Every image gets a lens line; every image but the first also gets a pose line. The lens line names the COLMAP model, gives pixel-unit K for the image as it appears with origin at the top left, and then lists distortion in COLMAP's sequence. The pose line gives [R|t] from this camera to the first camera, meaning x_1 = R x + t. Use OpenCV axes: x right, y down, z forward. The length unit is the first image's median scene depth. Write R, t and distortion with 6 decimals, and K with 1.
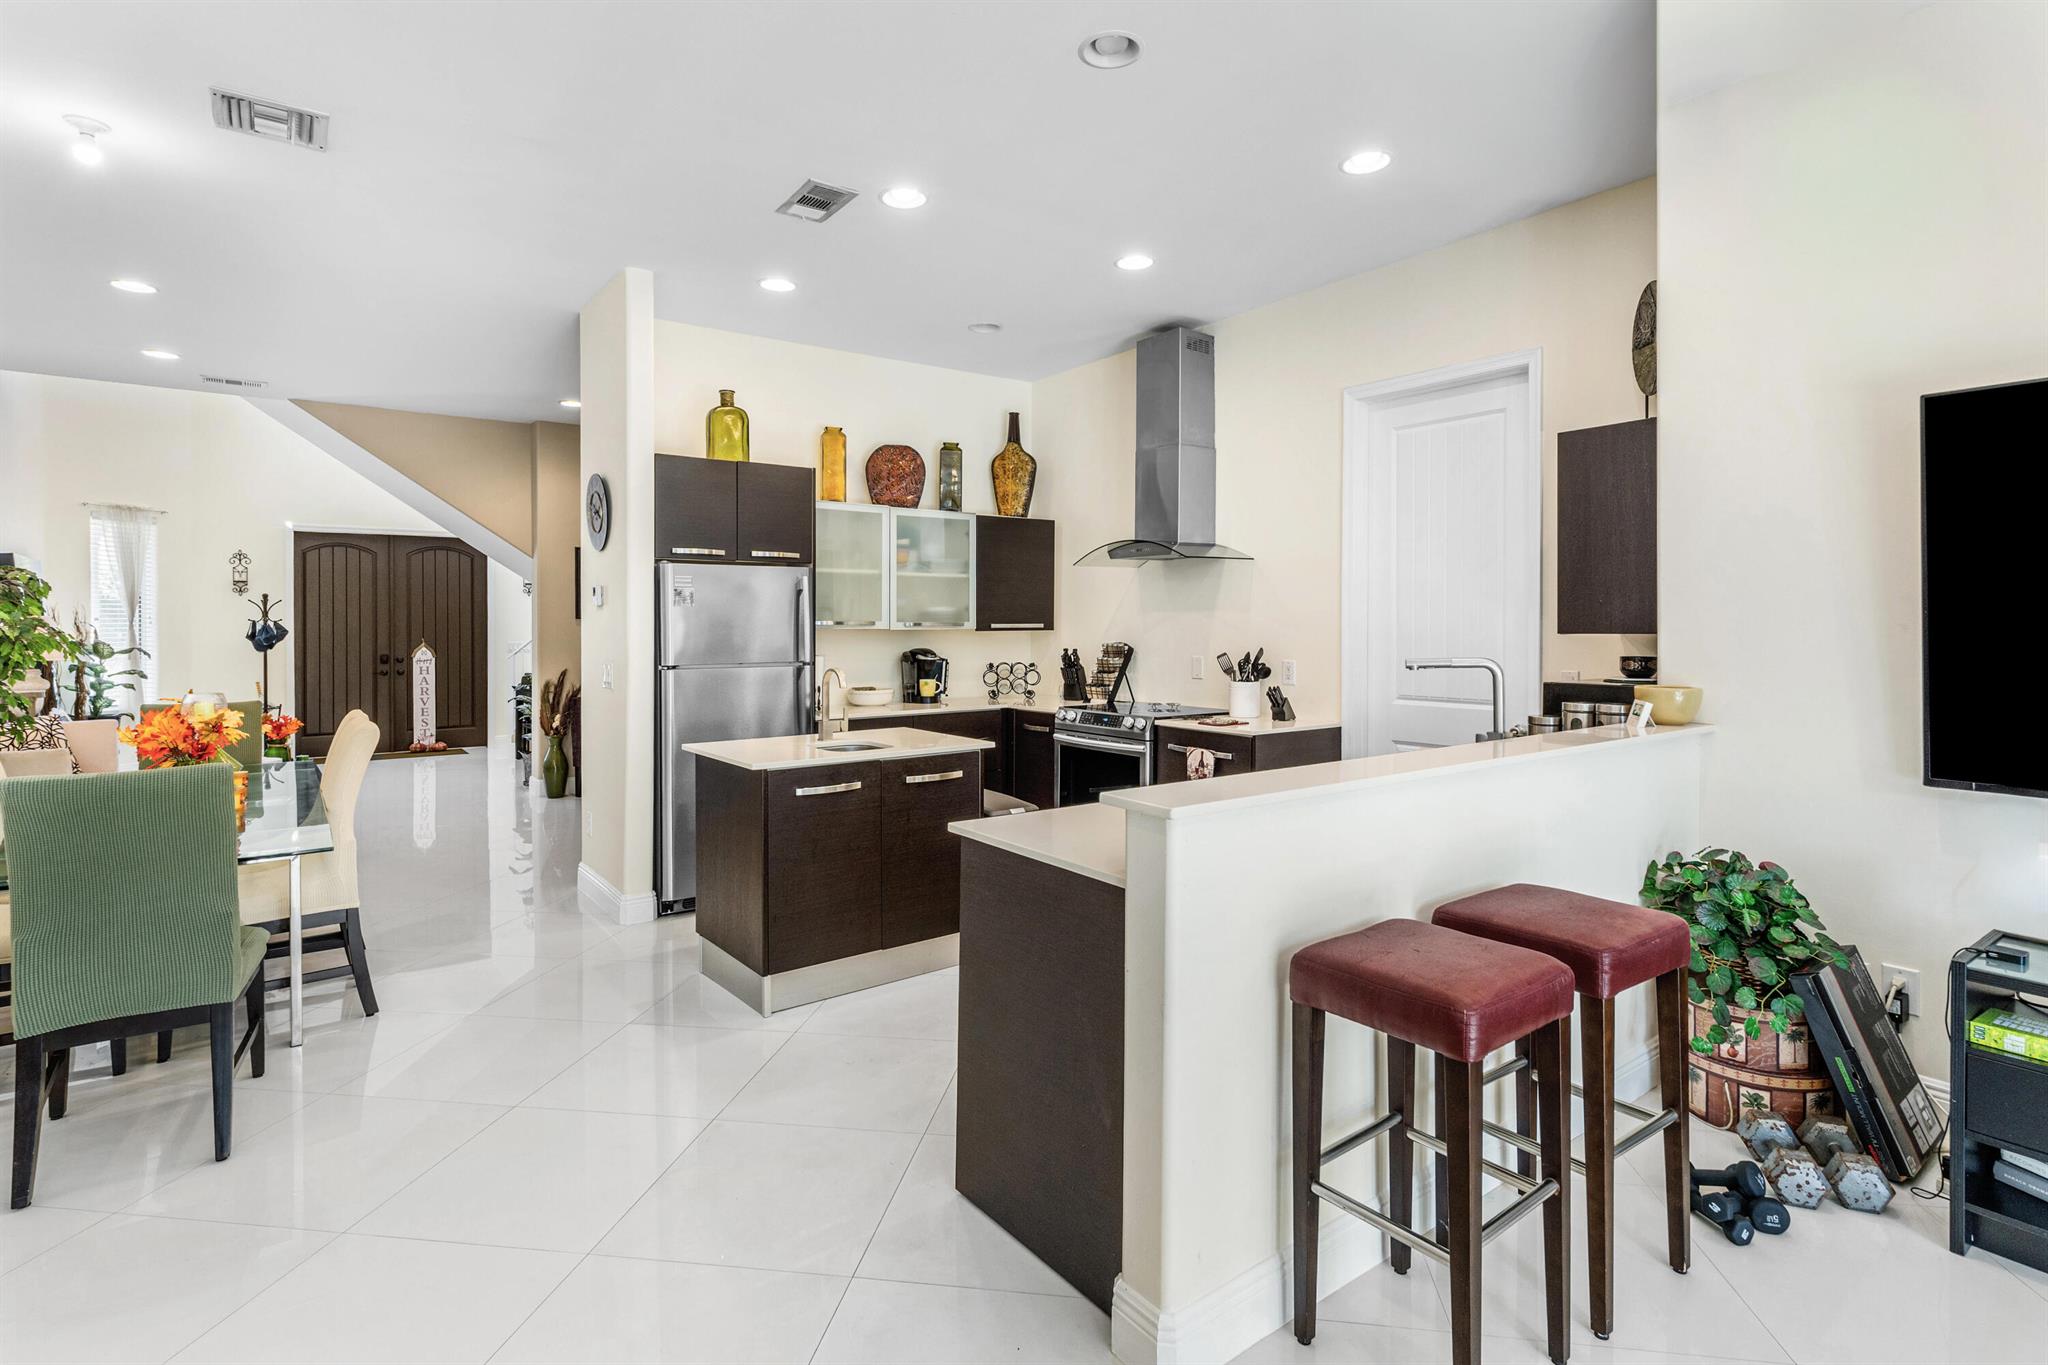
lens RADIAL K [[1031.5, 0, 1043.1], [0, 1031.5, 632.6], [0, 0, 1]] dist [0.004428, -0.002387]
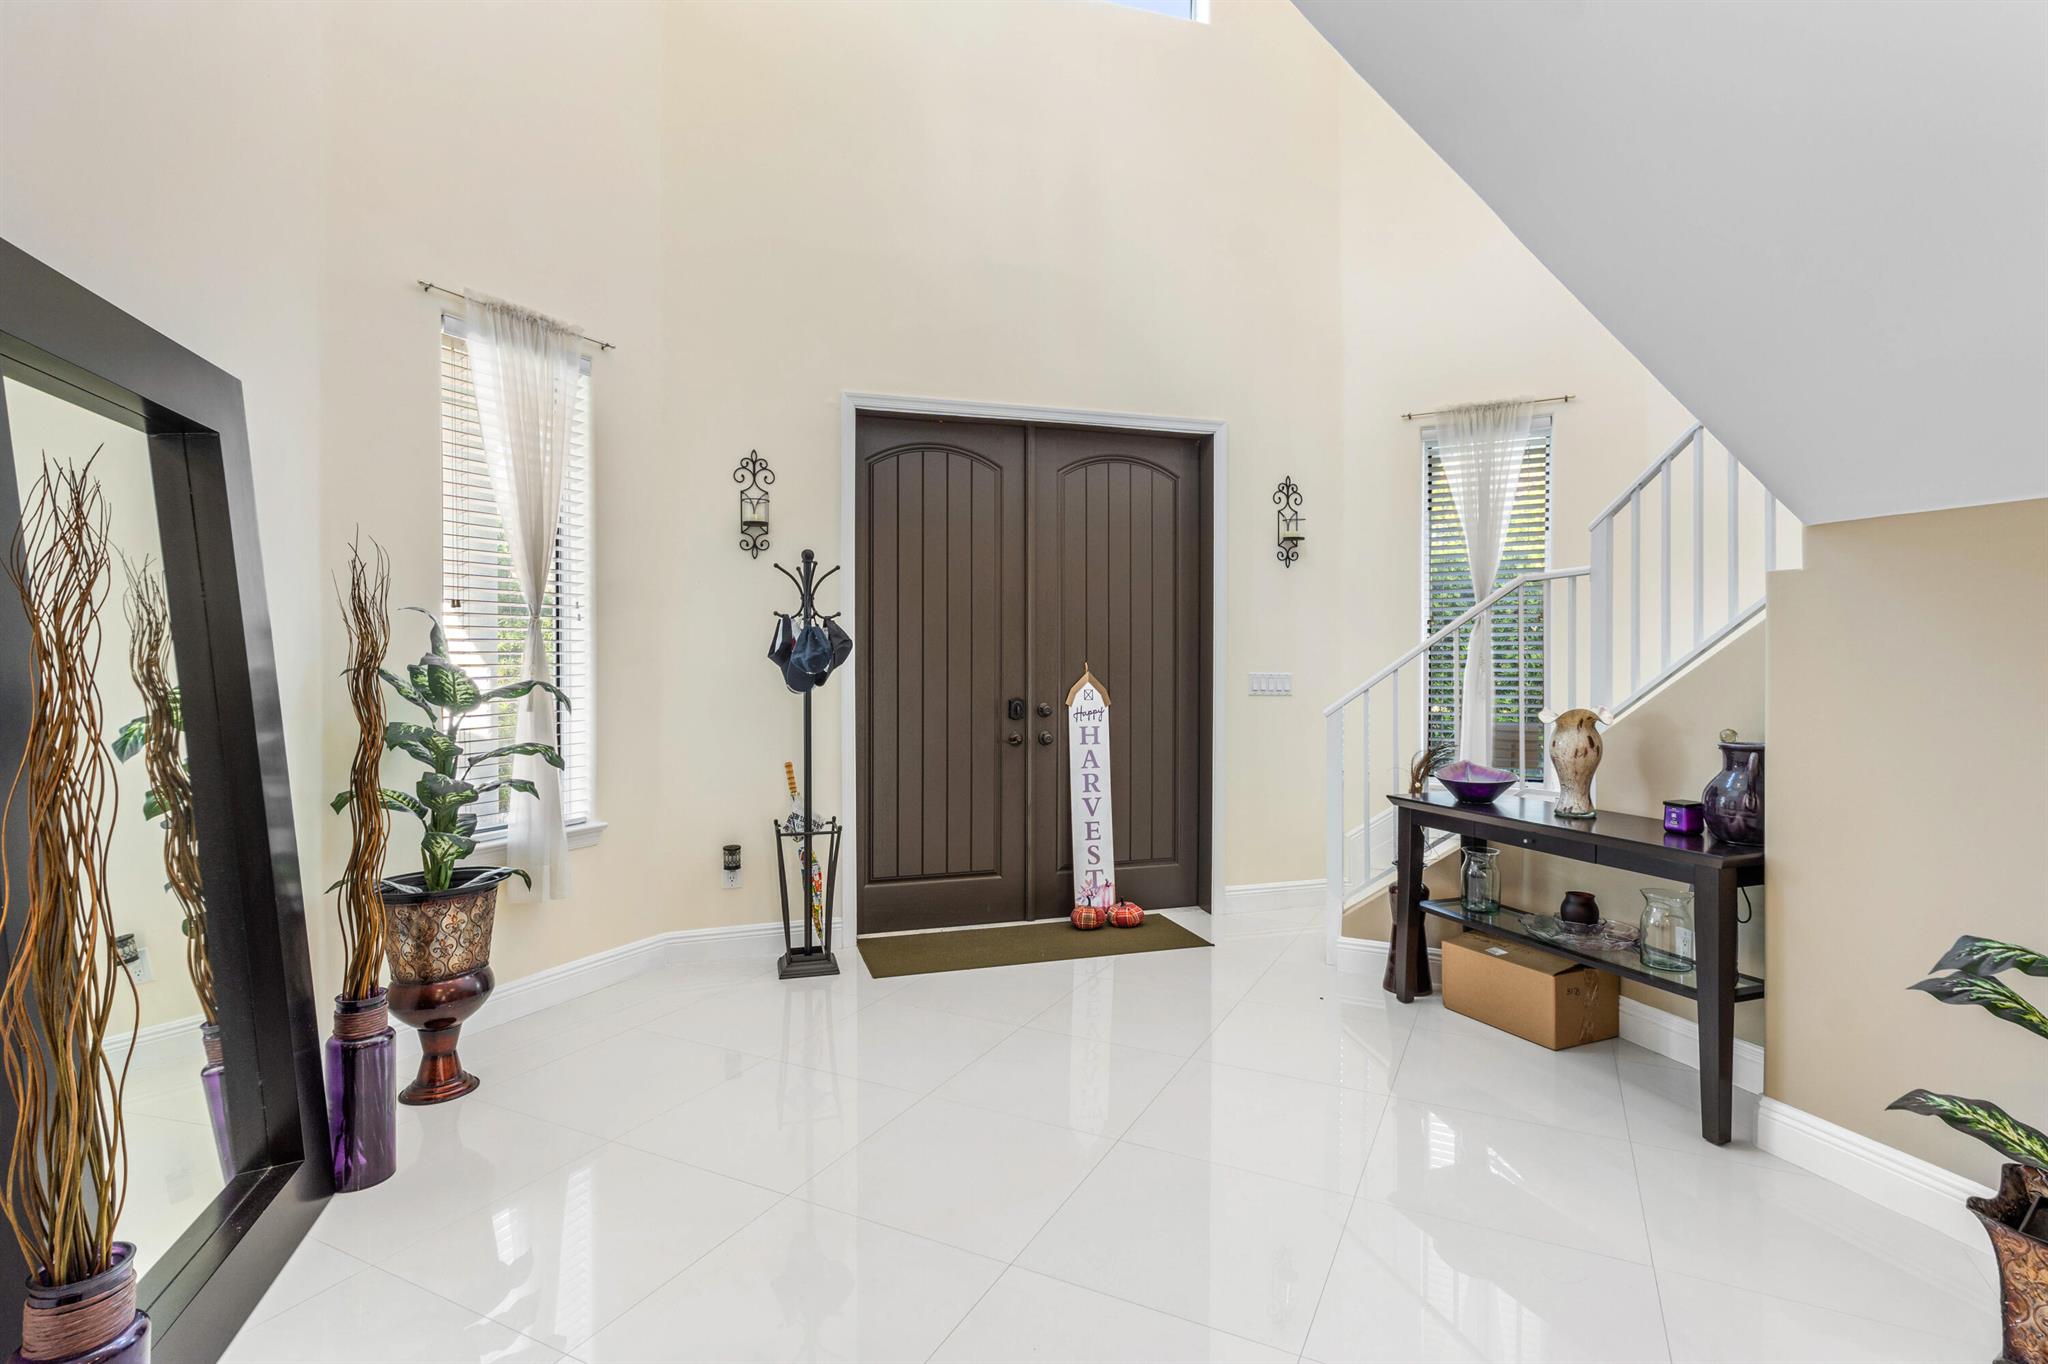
lens RADIAL K [[1031.5, 0, 1025.3], [0, 1031.5, 671.6], [0, 0, 1]] dist [0.004428, -0.002387]
pose [[0.949159, 0.000771, -0.314796, -0.539305], [-0.001605, 0.999996, -0.002389, 0.011594], [0.314793, 0.002773, 0.949156, 0.635382]]
